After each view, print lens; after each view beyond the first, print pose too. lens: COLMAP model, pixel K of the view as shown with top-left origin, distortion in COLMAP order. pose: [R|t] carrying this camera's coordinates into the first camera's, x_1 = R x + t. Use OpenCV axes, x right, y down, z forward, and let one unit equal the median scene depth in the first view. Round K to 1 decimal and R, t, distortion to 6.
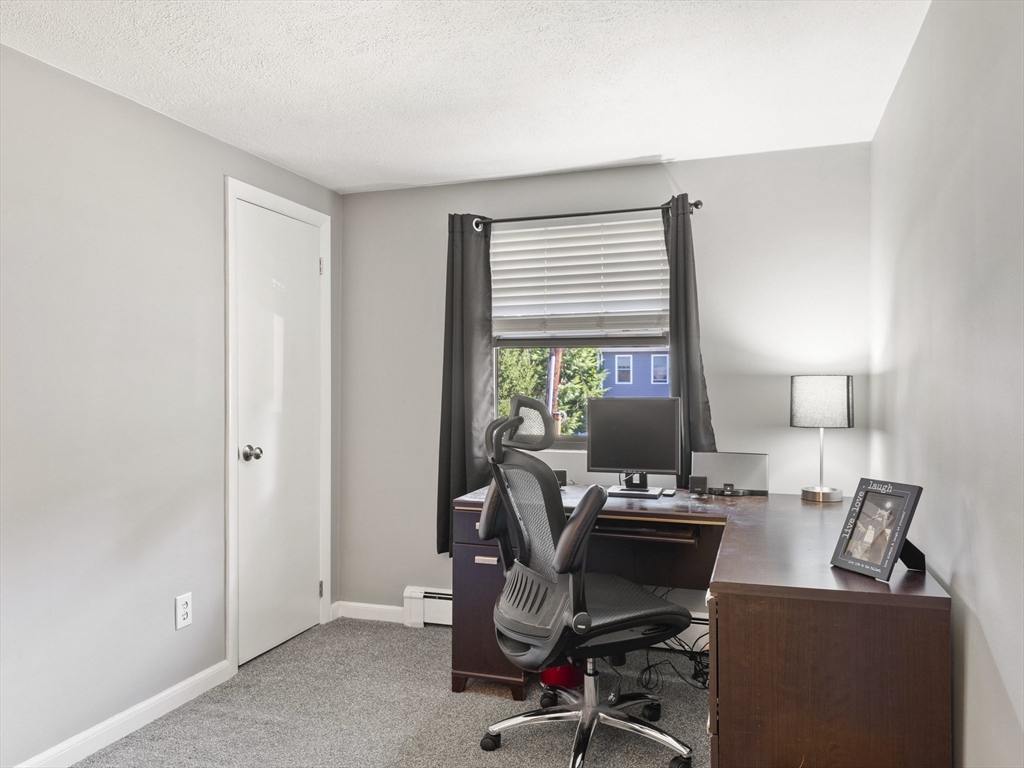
lens RADIAL K [[731.5, 0, 512.0], [0, 731.5, 384.0], [0, 0, 1]] dist [0.042242, -0.083338]
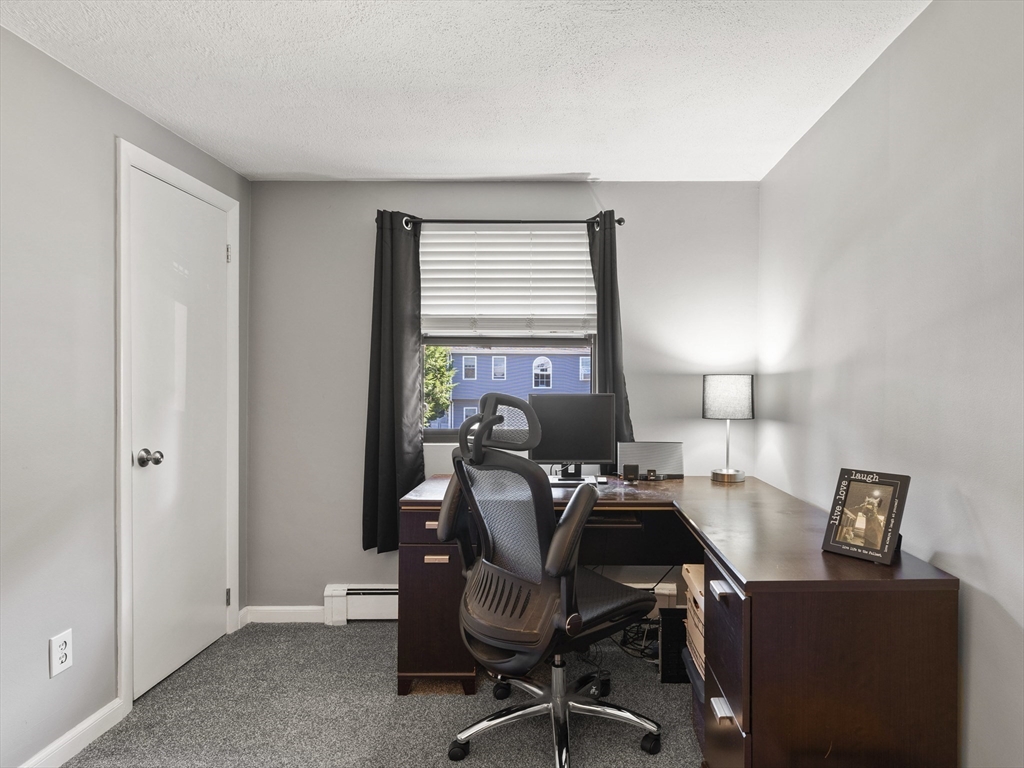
lens RADIAL K [[587.5, 0, 570.9], [0, 587.5, 384.1], [0, 0, 1]] dist [-0.003307, -0.002518]
pose [[0.942976, 0.002534, 0.332850, -0.116701], [-0.004905, 0.999968, 0.006283, -0.001177], [-0.332824, -0.007557, 0.942959, 0.177833]]
